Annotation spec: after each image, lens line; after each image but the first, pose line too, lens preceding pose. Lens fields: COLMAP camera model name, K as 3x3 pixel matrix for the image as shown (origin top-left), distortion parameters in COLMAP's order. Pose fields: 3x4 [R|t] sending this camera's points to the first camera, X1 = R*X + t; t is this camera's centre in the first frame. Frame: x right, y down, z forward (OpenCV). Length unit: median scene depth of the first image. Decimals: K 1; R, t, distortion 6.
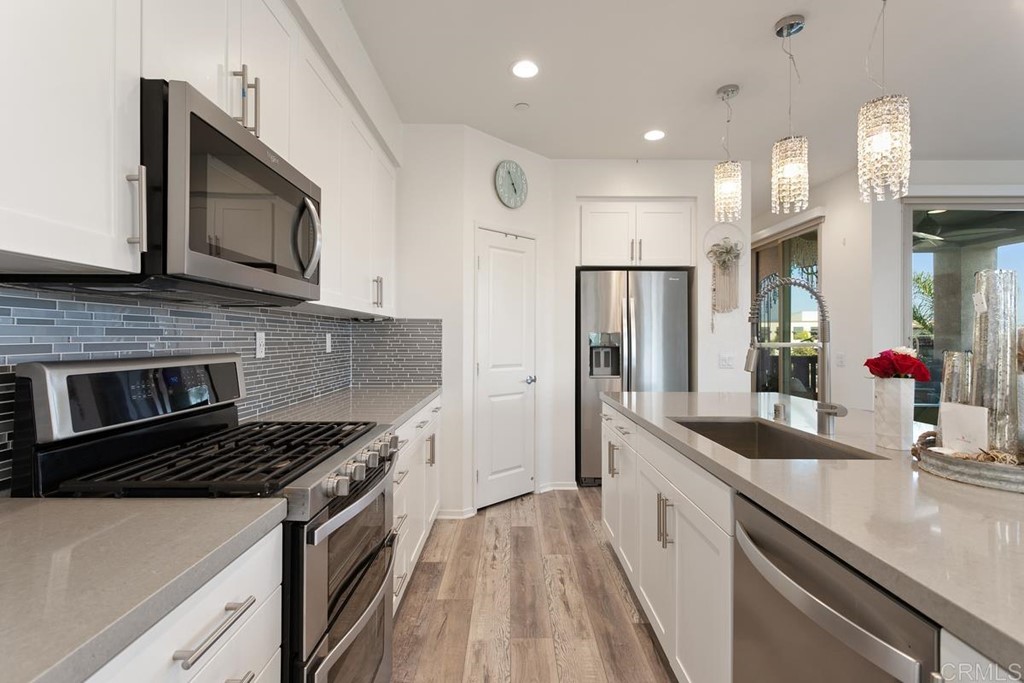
lens RADIAL K [[496.7, 0, 512.7], [0, 496.7, 337.9], [0, 0, 1]] dist [0.005233, -0.000228]
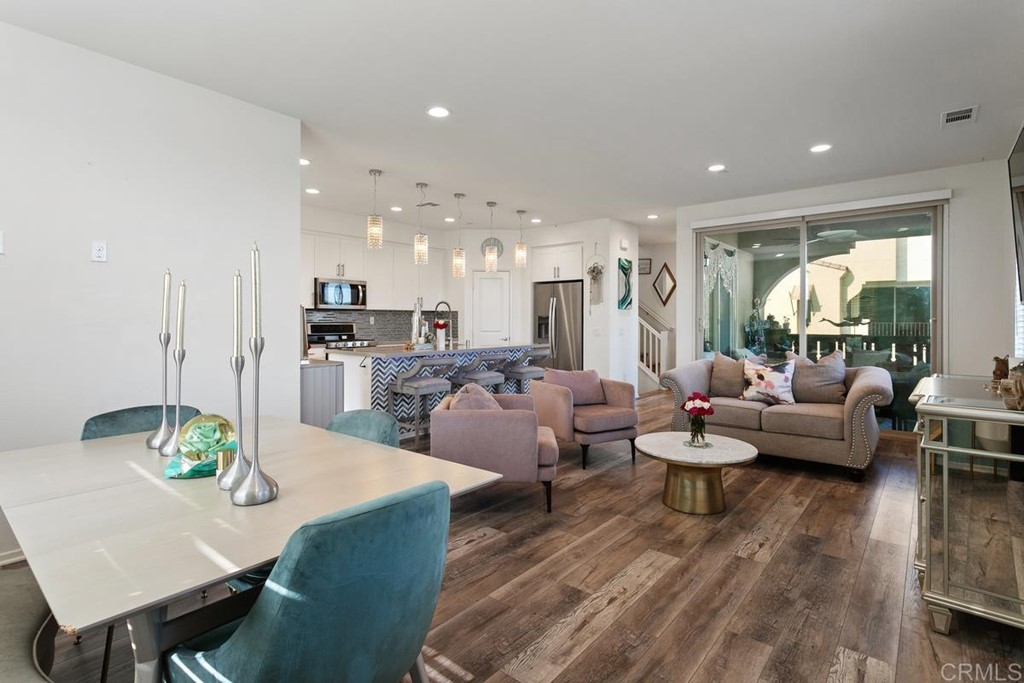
lens RADIAL K [[496.7, 0, 504.0], [0, 496.7, 317.6], [0, 0, 1]] dist [0.005233, -0.000228]
pose [[0.753139, -0.005227, -0.657840, 1.353046], [-0.000140, 0.999967, -0.008105, 0.010827], [0.657861, 0.006196, 0.753114, -0.563696]]
